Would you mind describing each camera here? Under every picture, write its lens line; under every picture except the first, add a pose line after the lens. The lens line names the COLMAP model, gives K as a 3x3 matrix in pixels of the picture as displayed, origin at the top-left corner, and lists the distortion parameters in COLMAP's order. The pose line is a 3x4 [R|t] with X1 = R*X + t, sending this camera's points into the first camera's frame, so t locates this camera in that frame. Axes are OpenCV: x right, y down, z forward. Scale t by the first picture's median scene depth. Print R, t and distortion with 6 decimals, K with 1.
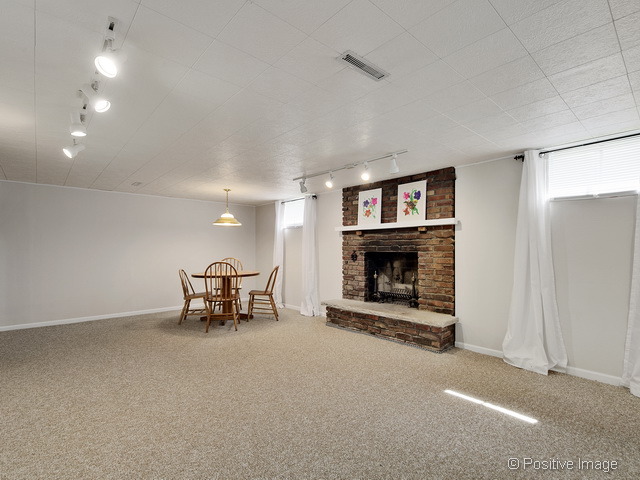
lens RADIAL K [[318.6, 0, 319.9], [0, 318.6, 255.8], [0, 0, 1]] dist [-0.000627, 0.000138]
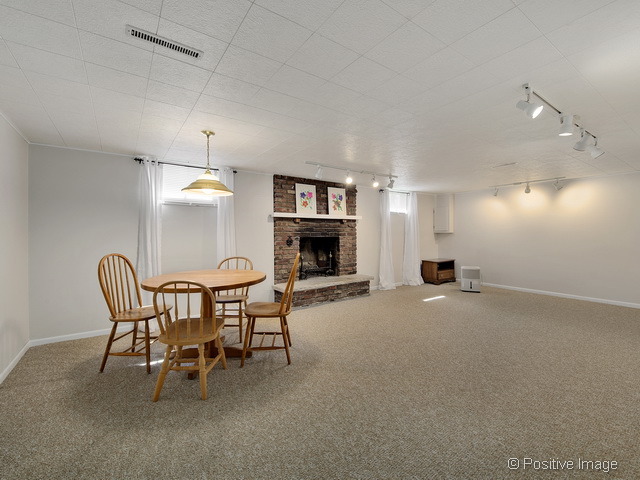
lens RADIAL K [[287.4, 0, 320.0], [0, 287.4, 240.0], [0, 0, 1]] dist [0.011034, -0.000548]
pose [[0.102021, -0.021264, 0.994555, -0.949755], [0.027555, 0.999448, 0.018542, -0.020892], [-0.994401, 0.025513, 0.102551, 0.893845]]
